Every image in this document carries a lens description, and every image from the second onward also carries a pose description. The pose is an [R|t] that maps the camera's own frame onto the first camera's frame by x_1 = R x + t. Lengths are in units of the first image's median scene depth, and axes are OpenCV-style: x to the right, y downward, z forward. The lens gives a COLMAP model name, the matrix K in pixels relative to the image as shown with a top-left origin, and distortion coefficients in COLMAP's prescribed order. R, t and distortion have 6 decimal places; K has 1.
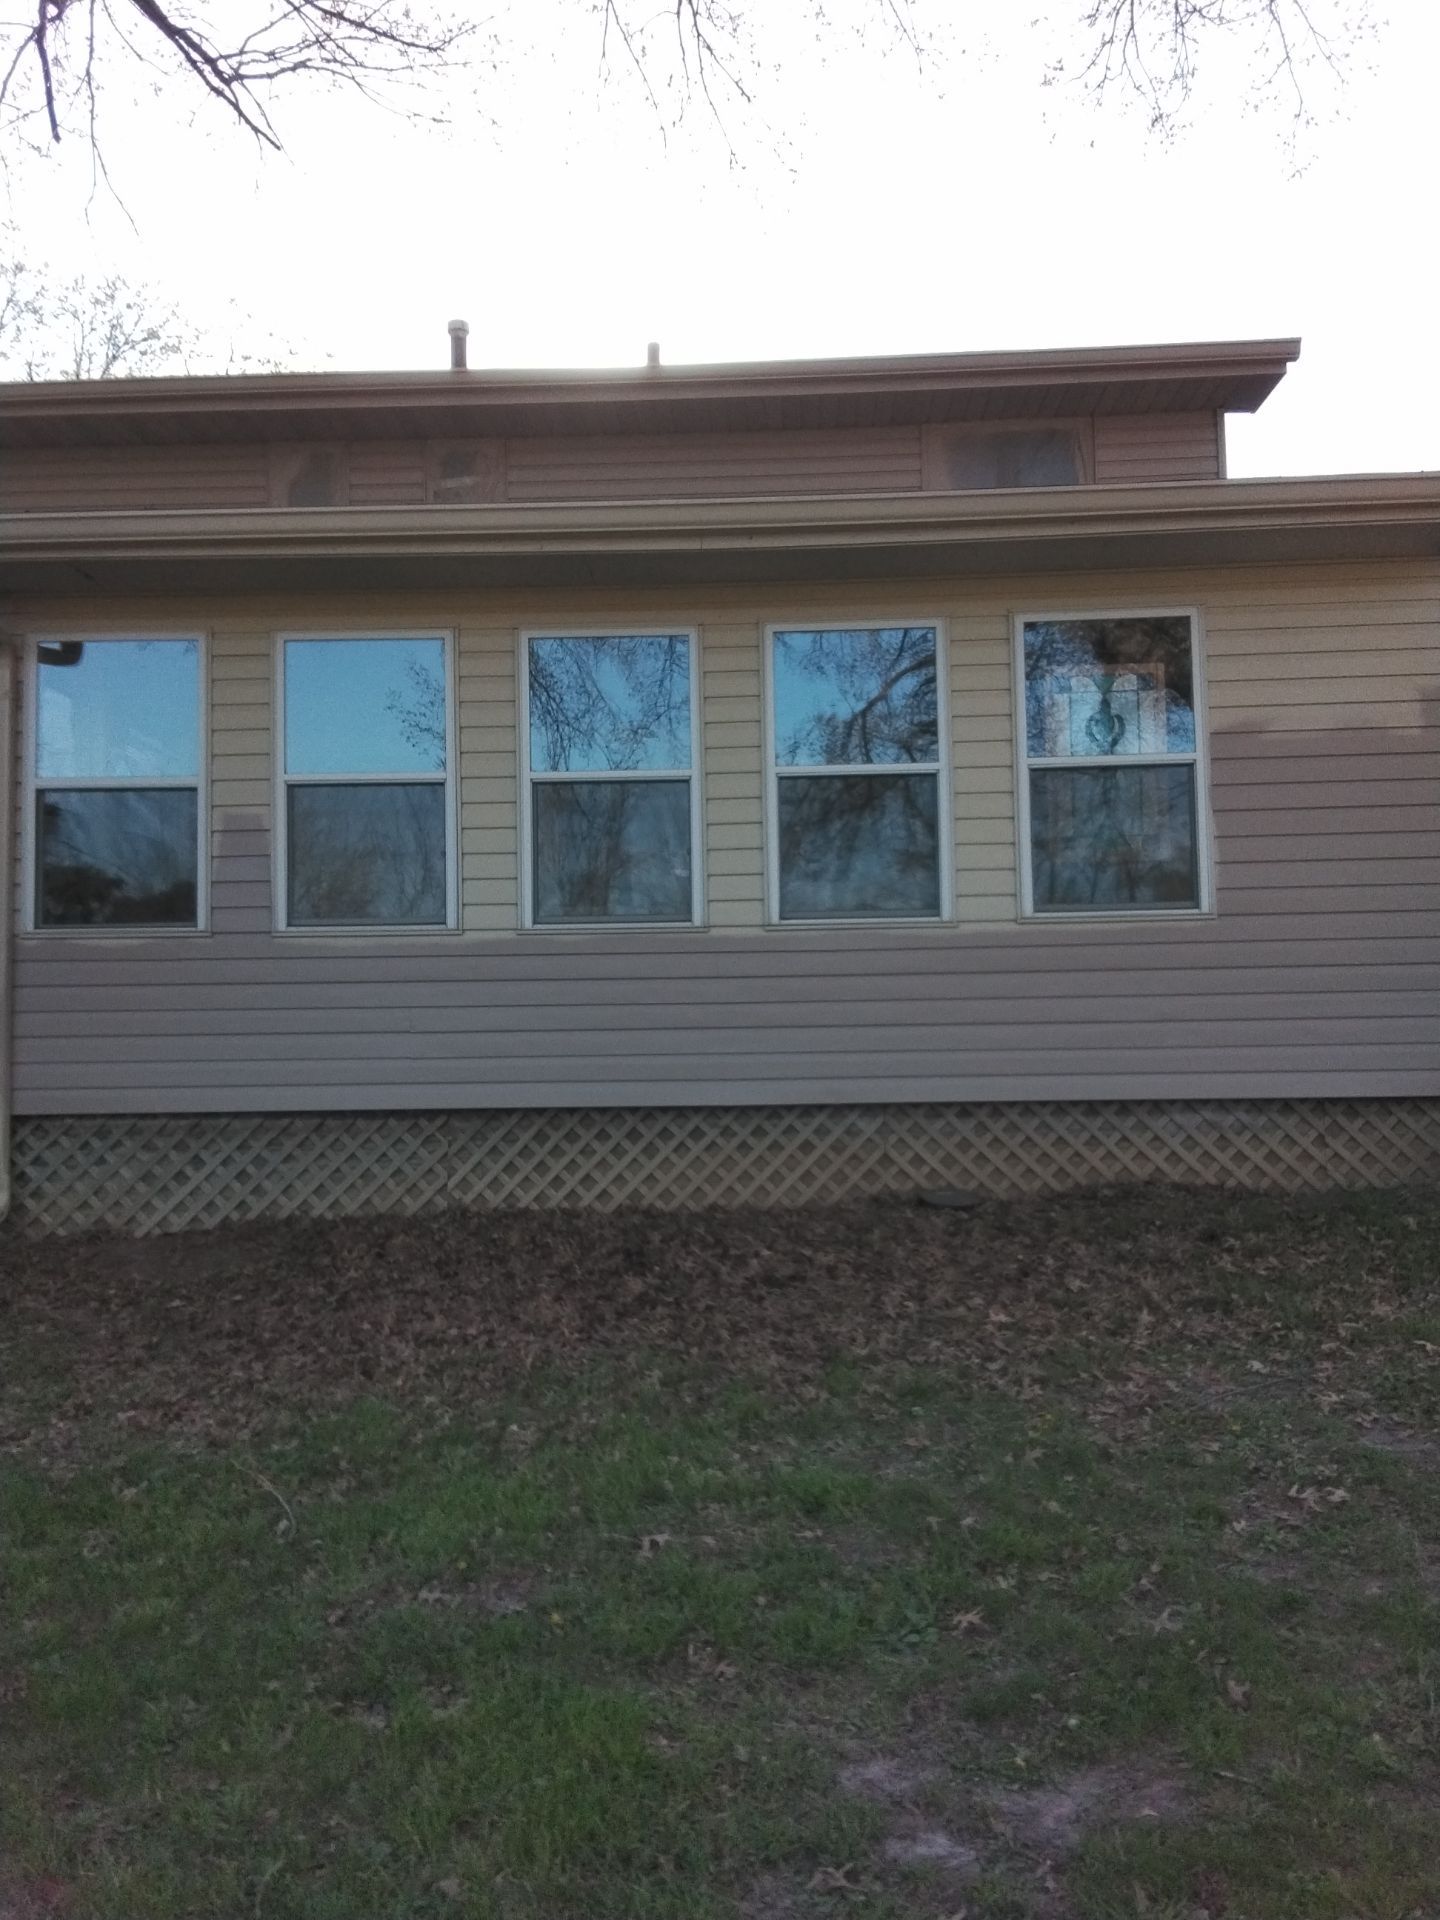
lens RADIAL K [[1498.4, 0, 732.2], [0, 1498.4, 965.1], [0, 0, 1]] dist [0.112390, -0.150409]
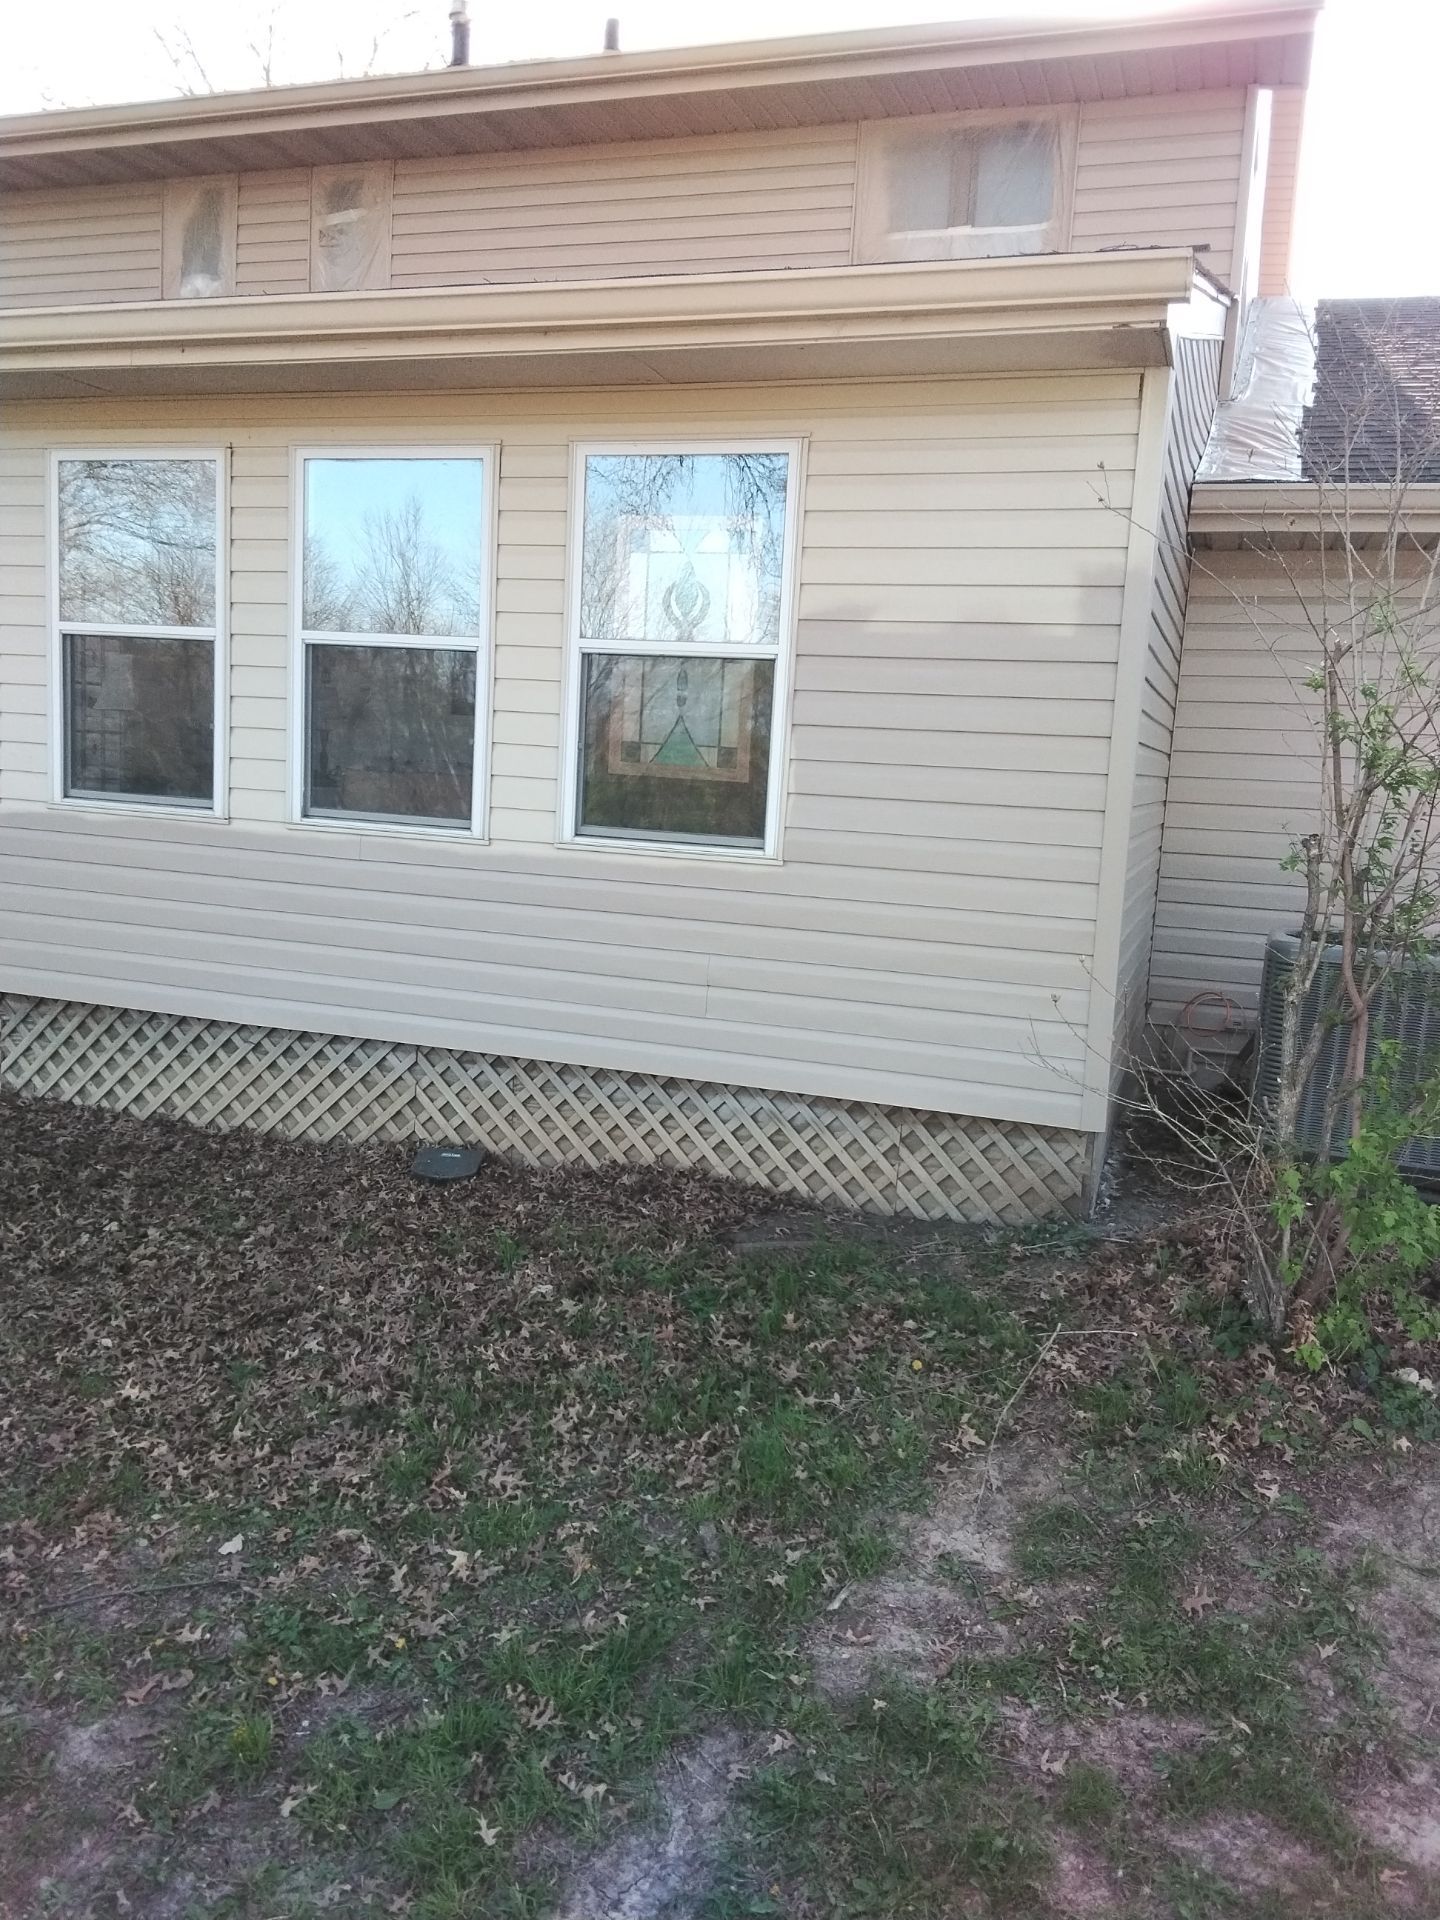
lens RADIAL K [[1498.4, 0, 728.7], [0, 1498.4, 965.0], [0, 0, 1]] dist [0.112390, -0.150409]
pose [[0.952280, 0.110665, -0.284459, 0.512182], [-0.053284, 0.977921, 0.202068, -0.133568], [0.300540, -0.177268, 0.937151, 0.252801]]
